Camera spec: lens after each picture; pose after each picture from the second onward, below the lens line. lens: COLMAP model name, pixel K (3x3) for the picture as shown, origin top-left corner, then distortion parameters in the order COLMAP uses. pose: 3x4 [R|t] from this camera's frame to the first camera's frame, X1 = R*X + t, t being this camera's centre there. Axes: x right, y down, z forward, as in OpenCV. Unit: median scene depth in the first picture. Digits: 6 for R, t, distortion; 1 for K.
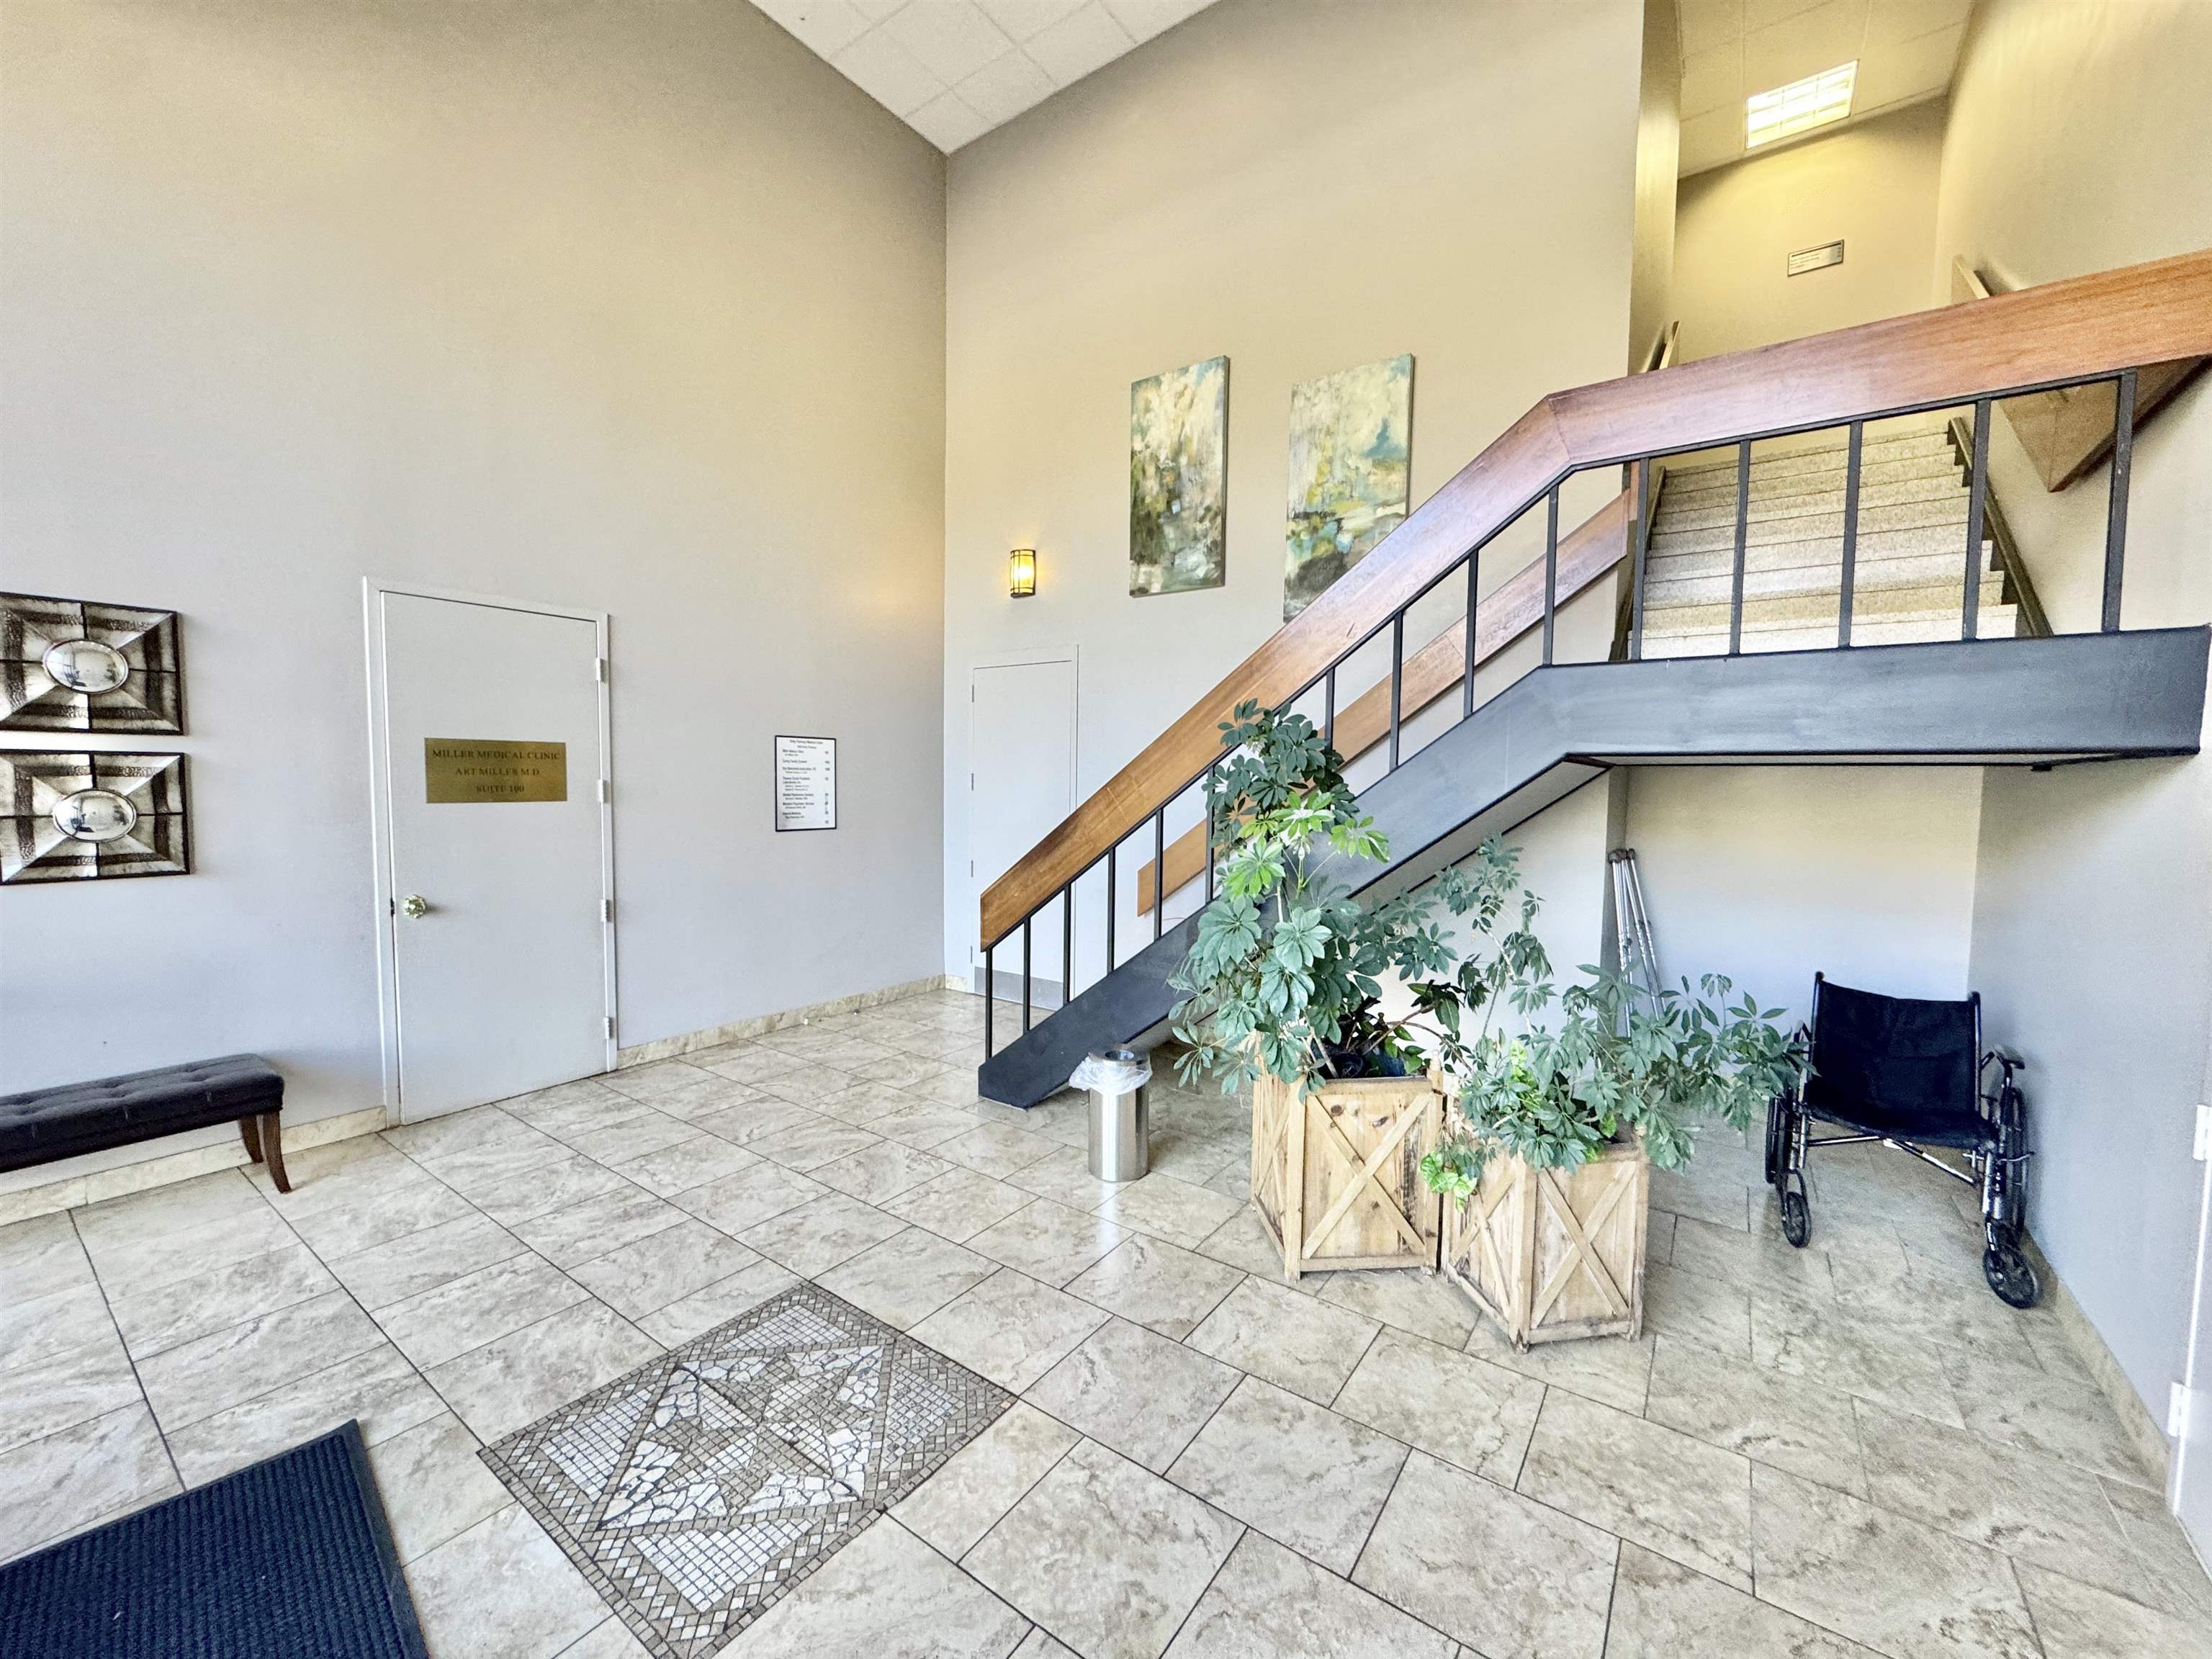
lens RADIAL K [[881.0, 0, 1111.0], [0, 881.0, 829.5], [0, 0, 1]] dist [-0.002101, 0.000378]
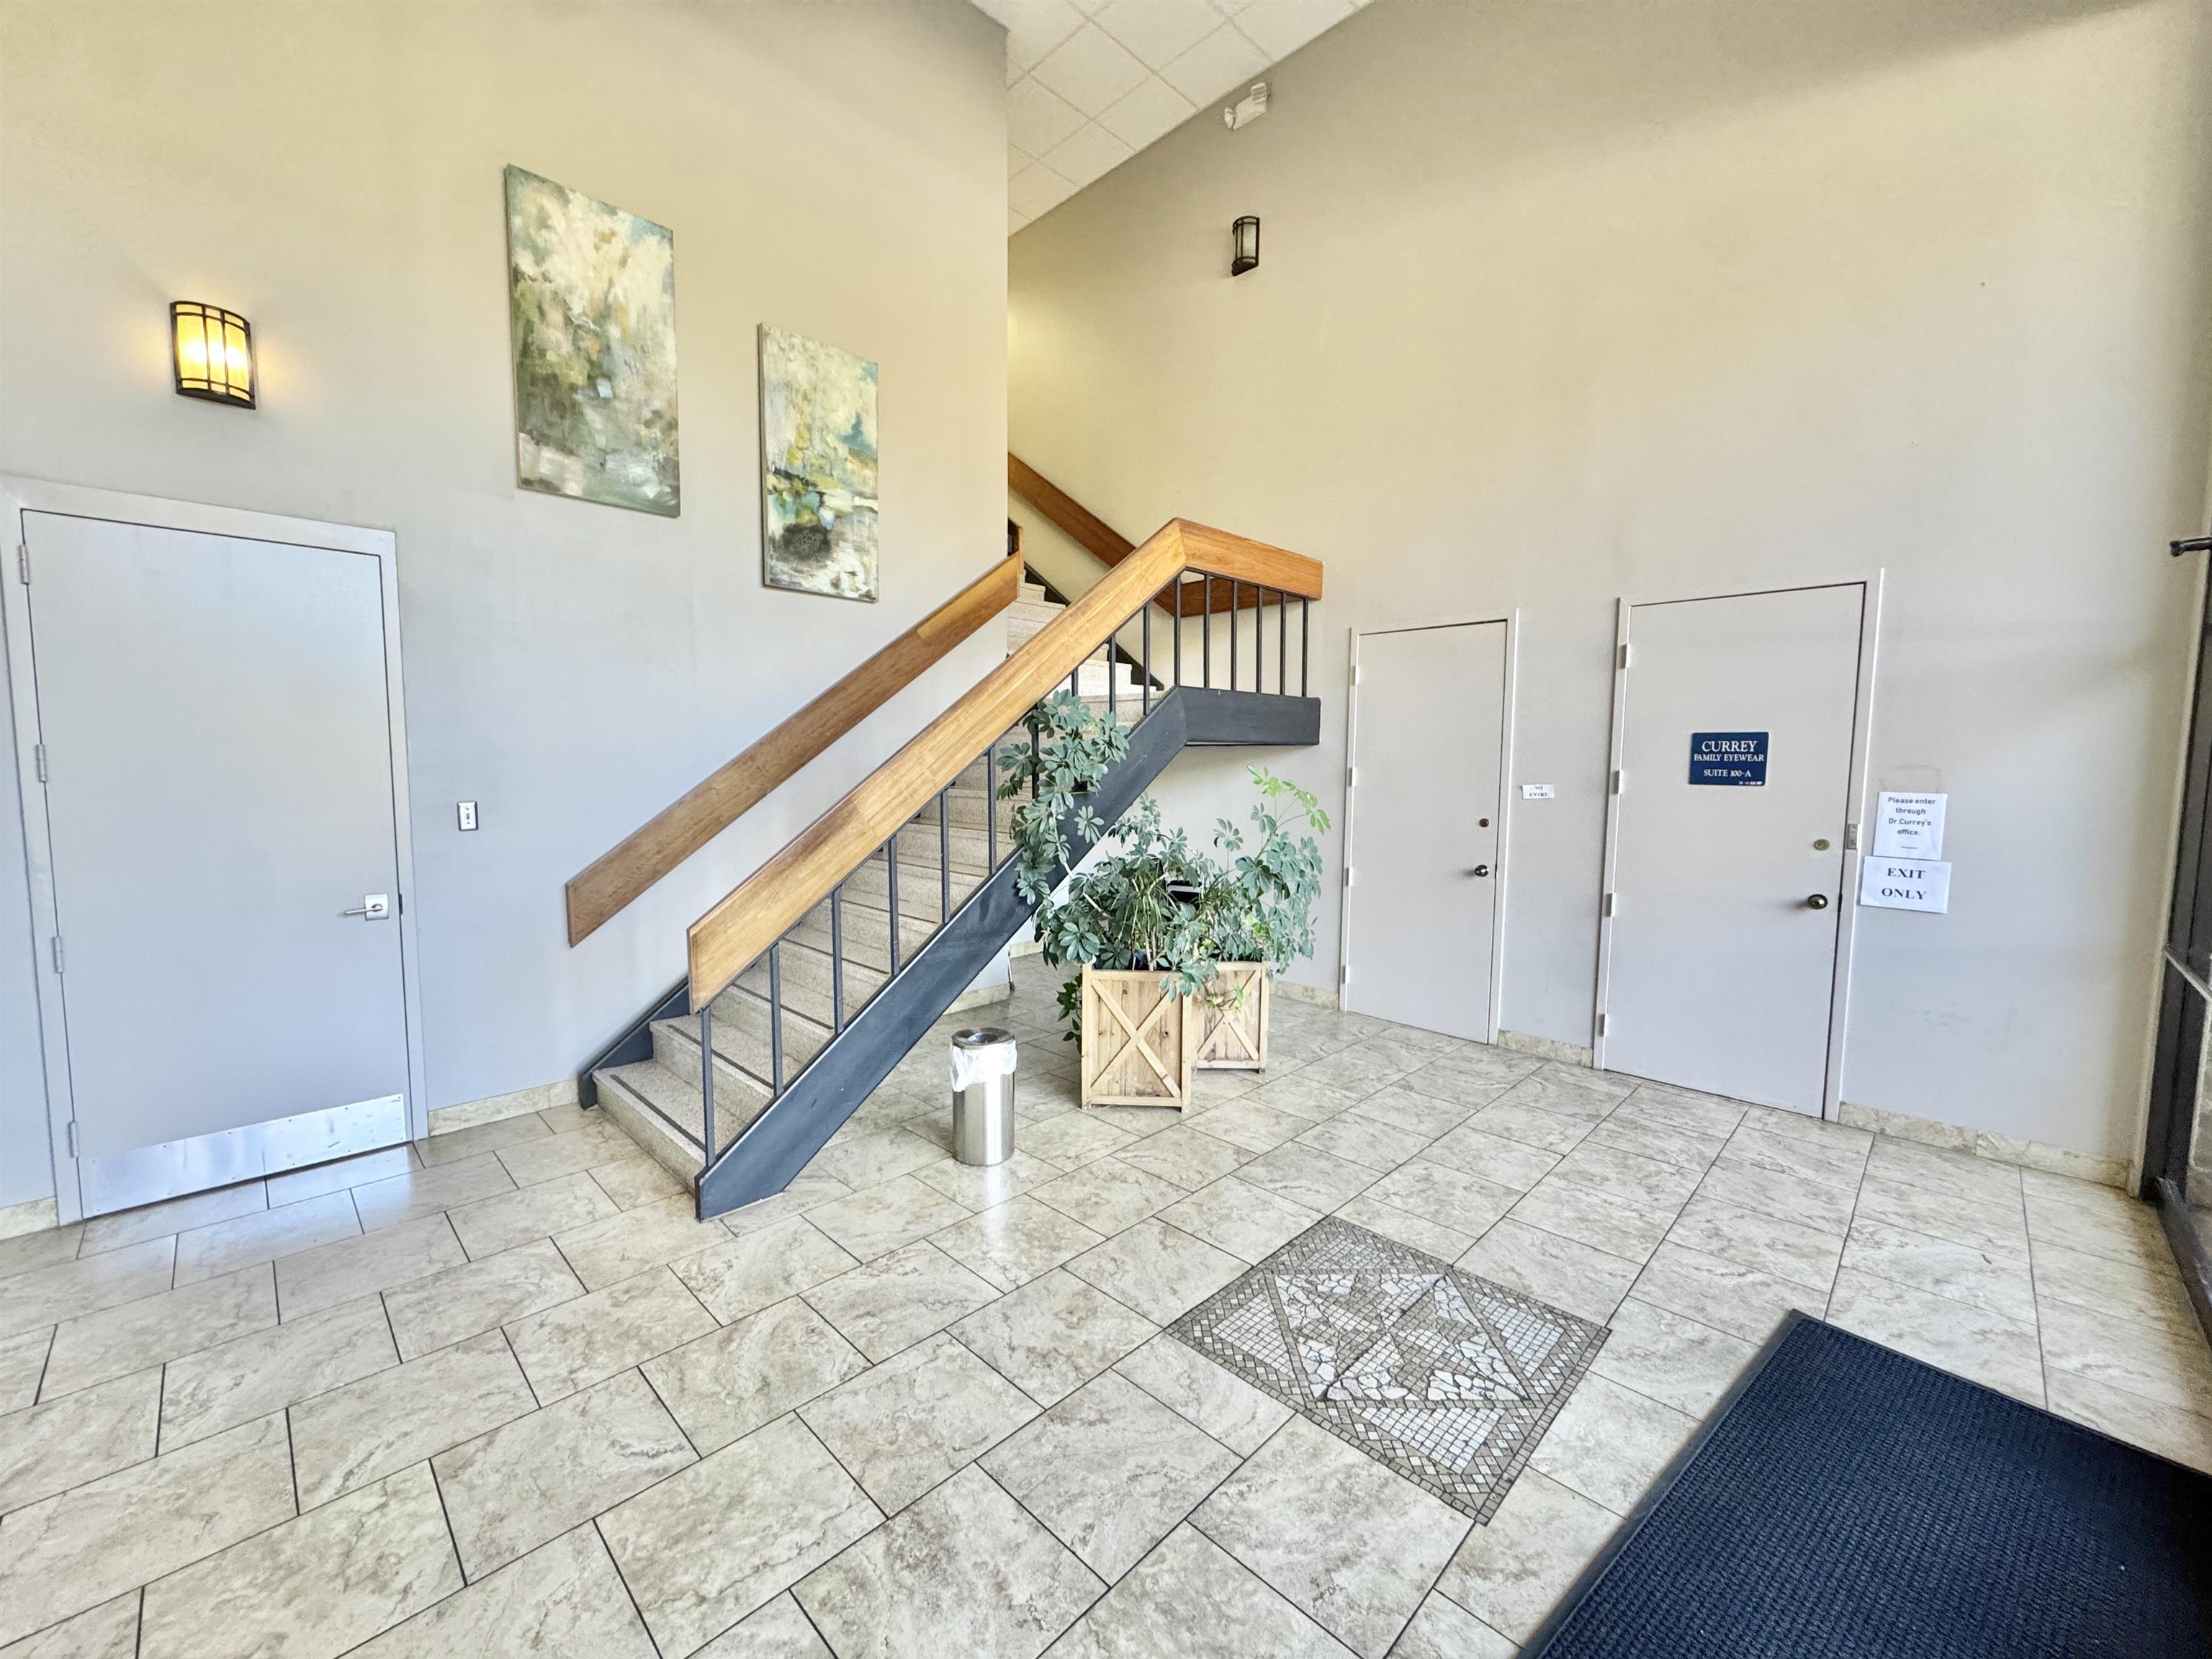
lens RADIAL K [[881.0, 0, 1112.5], [0, 881.0, 830.5], [0, 0, 1]] dist [-0.002101, 0.000378]
pose [[0.154776, -0.091551, 0.983699, -1.041467], [0.054603, 0.994968, 0.084008, -0.056559], [-0.986440, 0.040710, 0.158996, 0.787197]]
